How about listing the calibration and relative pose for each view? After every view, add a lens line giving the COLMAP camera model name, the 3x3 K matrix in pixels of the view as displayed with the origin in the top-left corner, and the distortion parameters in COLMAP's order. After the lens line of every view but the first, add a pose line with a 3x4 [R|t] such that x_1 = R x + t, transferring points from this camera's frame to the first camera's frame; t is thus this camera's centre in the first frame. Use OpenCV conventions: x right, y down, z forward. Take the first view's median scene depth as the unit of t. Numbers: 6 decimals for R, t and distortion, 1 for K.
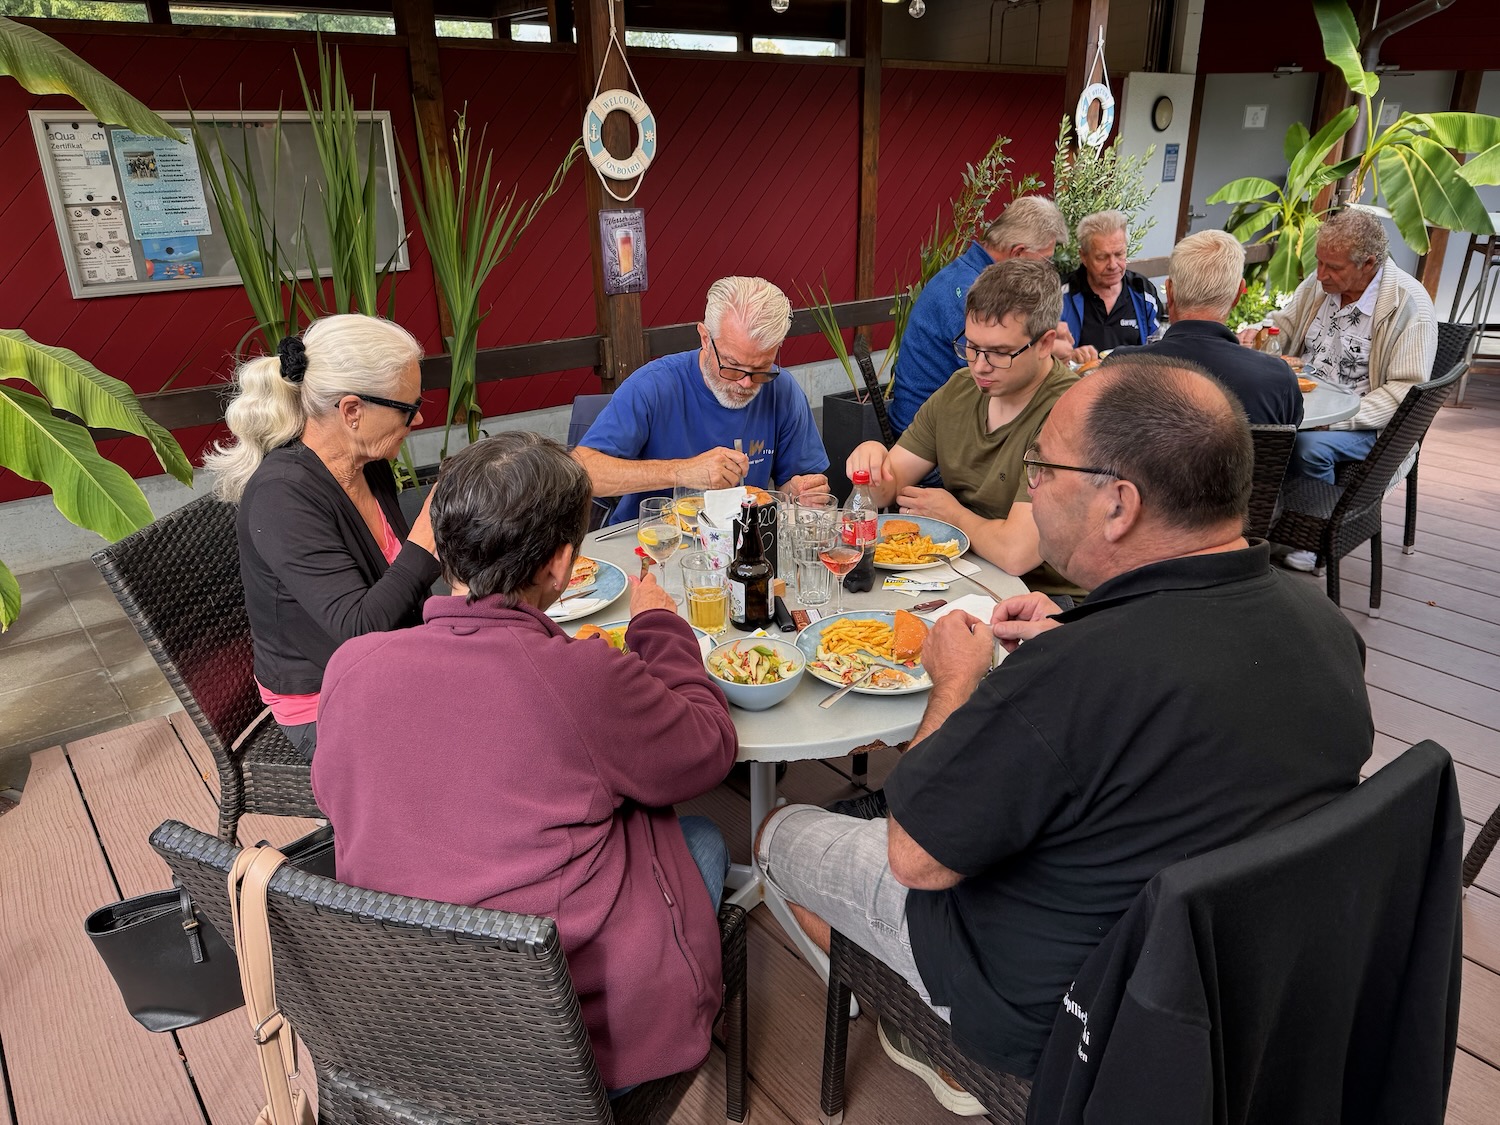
lens RADIAL K [[1112.0, 0, 748.8], [0, 1112.0, 567.9], [0, 0, 1]] dist [-0.000993, -0.001704]
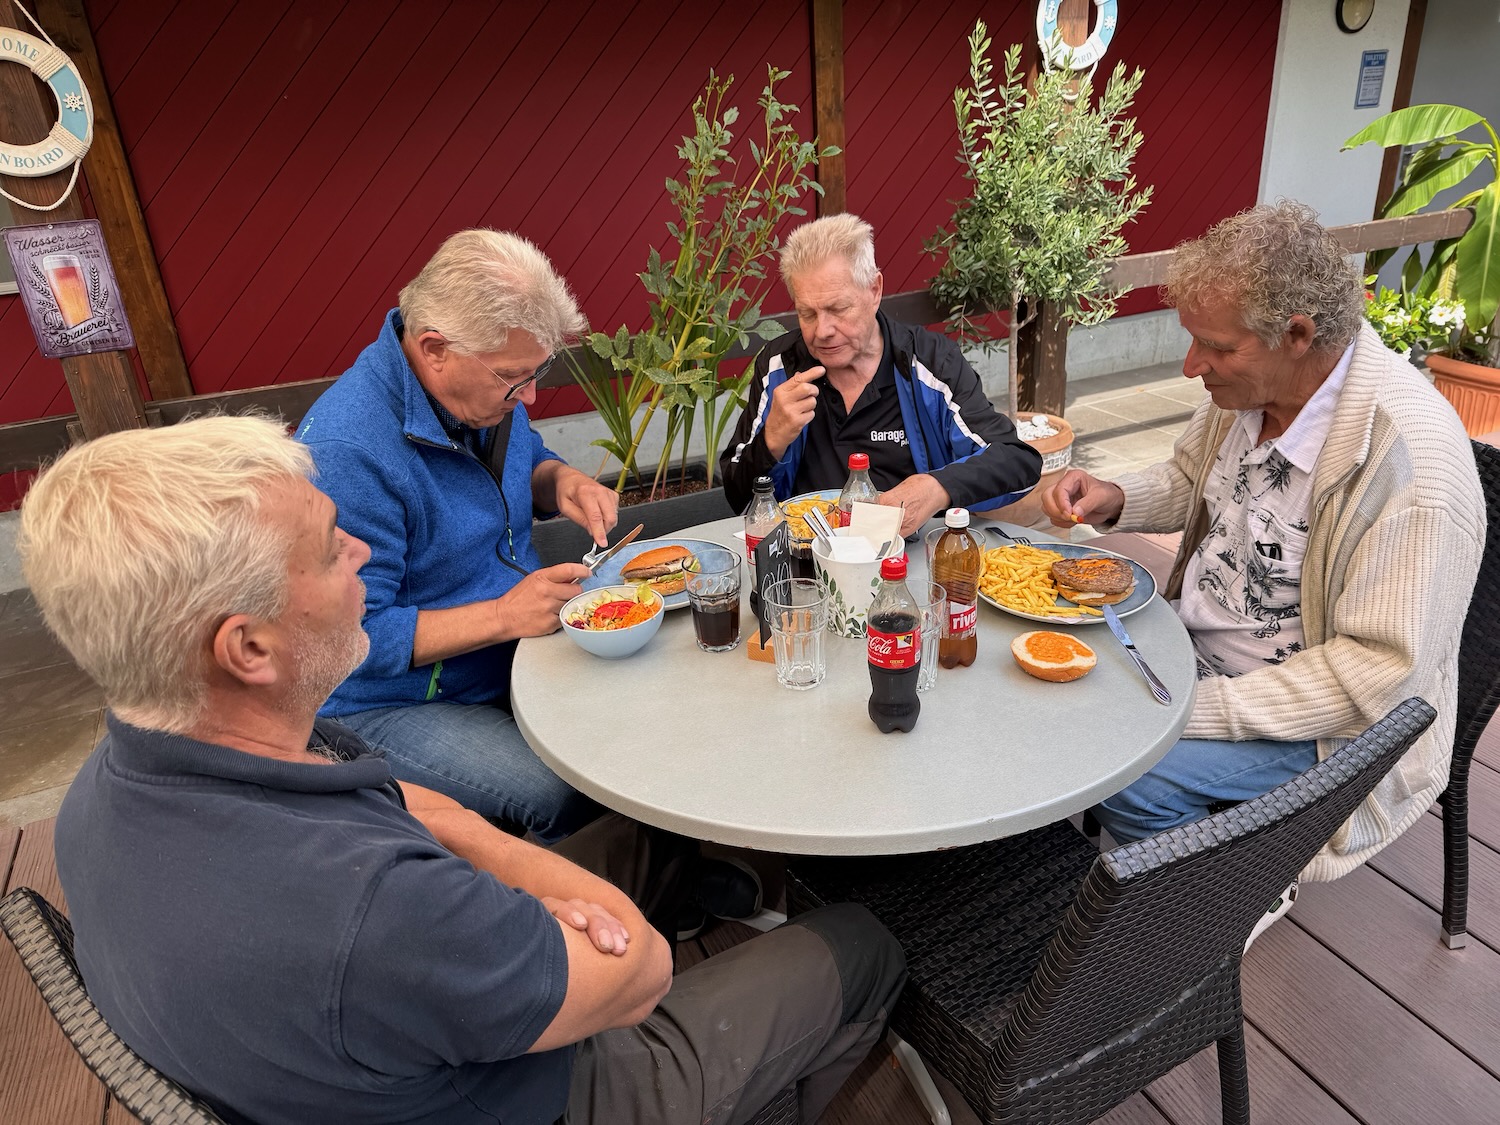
lens RADIAL K [[1112.0, 0, 751.6], [0, 1112.0, 555.7], [0, 0, 1]] dist [-0.000993, -0.001704]
pose [[0.965951, 0.061439, -0.251326, 0.425326], [-0.049871, 0.997393, 0.052150, -0.190056], [0.253875, -0.037841, 0.966497, 0.496270]]
